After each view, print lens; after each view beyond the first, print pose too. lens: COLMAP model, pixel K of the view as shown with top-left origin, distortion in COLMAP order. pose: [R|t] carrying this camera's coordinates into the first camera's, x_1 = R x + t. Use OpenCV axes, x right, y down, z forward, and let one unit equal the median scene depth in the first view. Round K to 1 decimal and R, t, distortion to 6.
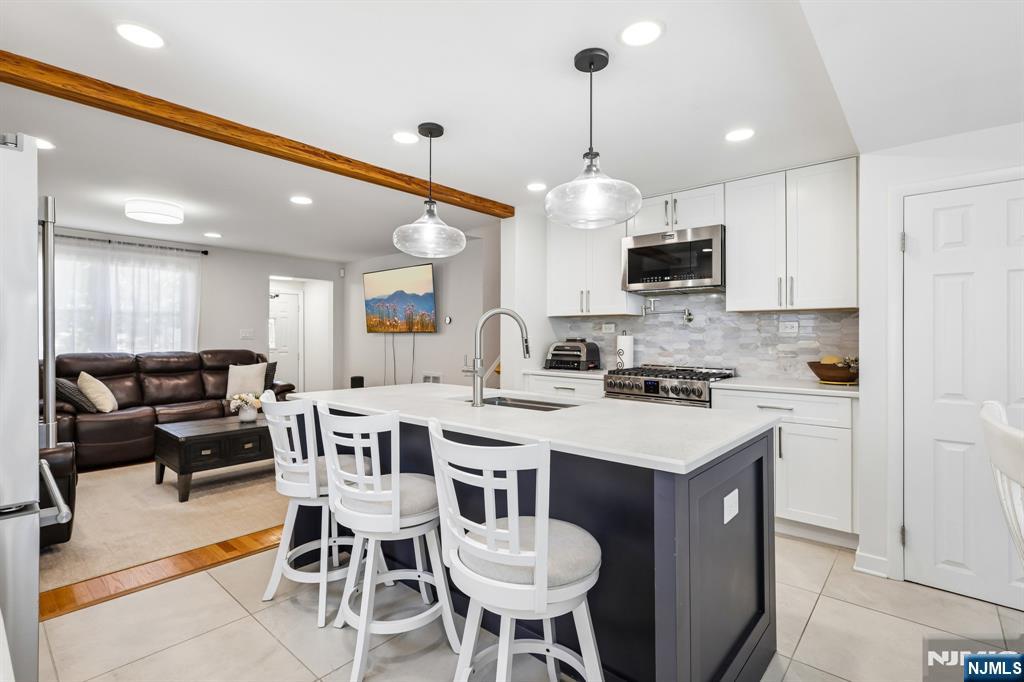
lens RADIAL K [[478.6, 0, 508.9], [0, 478.6, 338.5], [0, 0, 1]] dist [-0.005561, 0.002363]
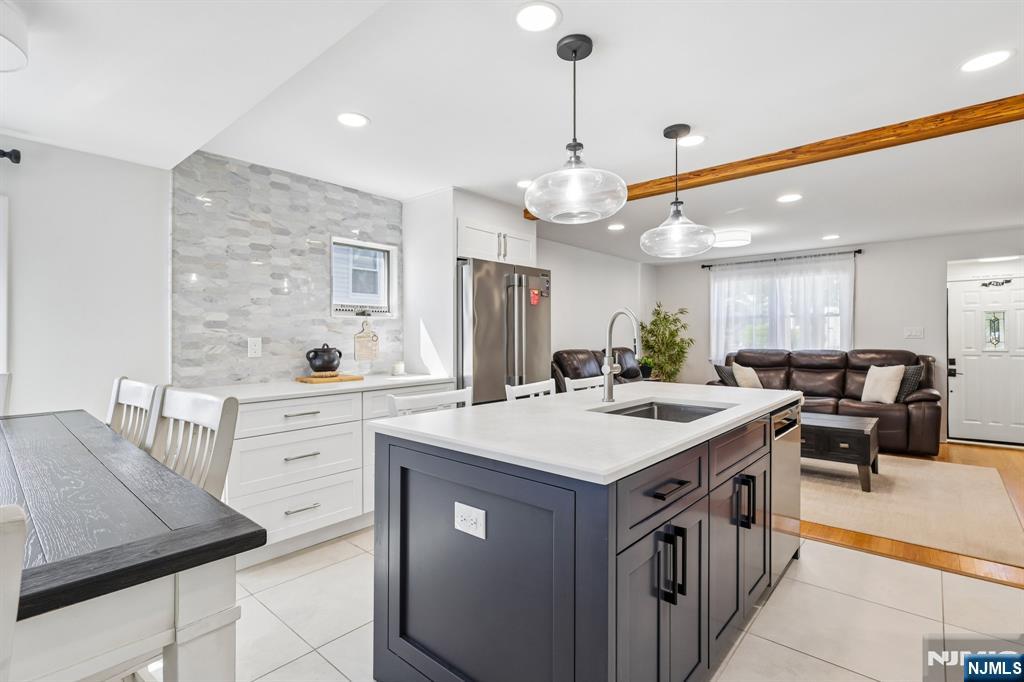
lens RADIAL K [[478.6, 0, 515.2], [0, 478.6, 338.8], [0, 0, 1]] dist [-0.005561, 0.002363]
pose [[0.022815, 0.001381, -0.999739, 0.400169], [0.001603, 0.999998, 0.001418, -0.000439], [0.999738, -0.001635, 0.022813, 0.303695]]
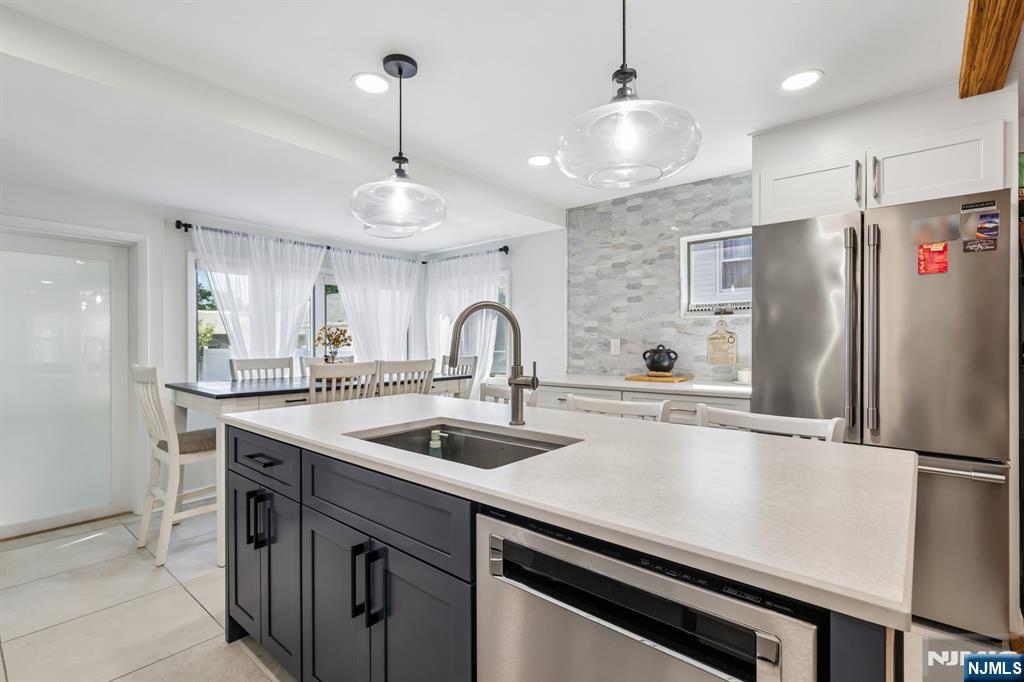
lens RADIAL K [[478.6, 0, 511.5], [0, 478.6, 346.4], [0, 0, 1]] dist [-0.005561, 0.002363]
pose [[-0.999333, -0.000018, -0.036523, -0.019920], [-0.000466, 0.999925, 0.012266, 0.000584], [0.036520, 0.012275, -0.999258, 0.730402]]
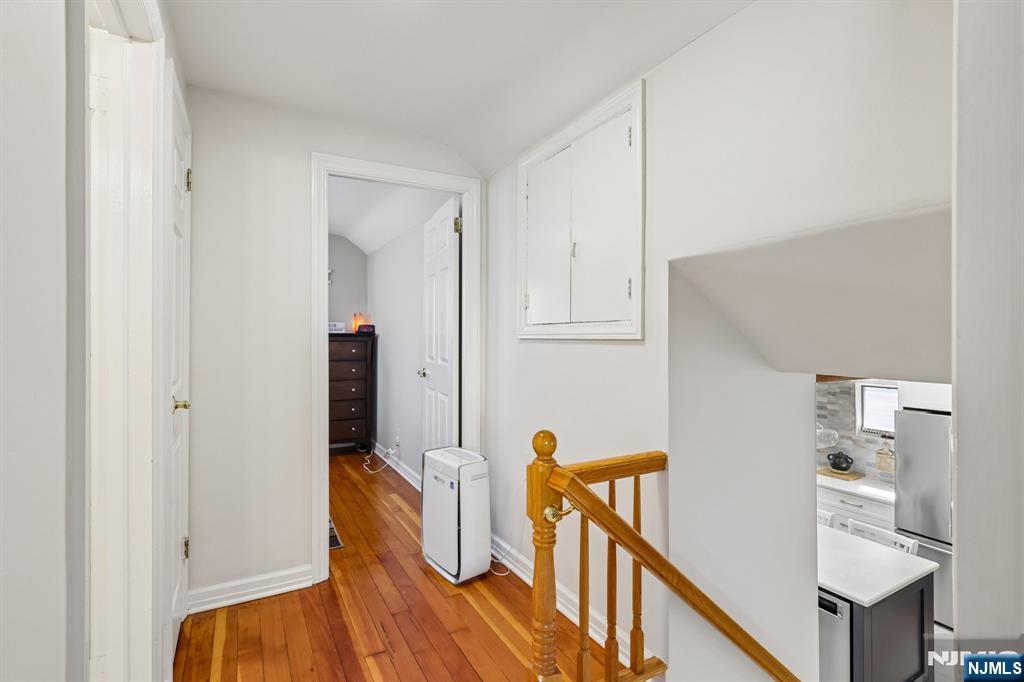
lens RADIAL K [[478.6, 0, 511.5], [0, 478.6, 333.2], [0, 0, 1]] dist [-0.005561, 0.002363]
pose [[-0.951587, -0.004062, 0.307352, 0.107510], [-0.006729, 0.999948, -0.007619, -0.239853], [-0.307305, -0.009318, -0.951565, 1.273807]]
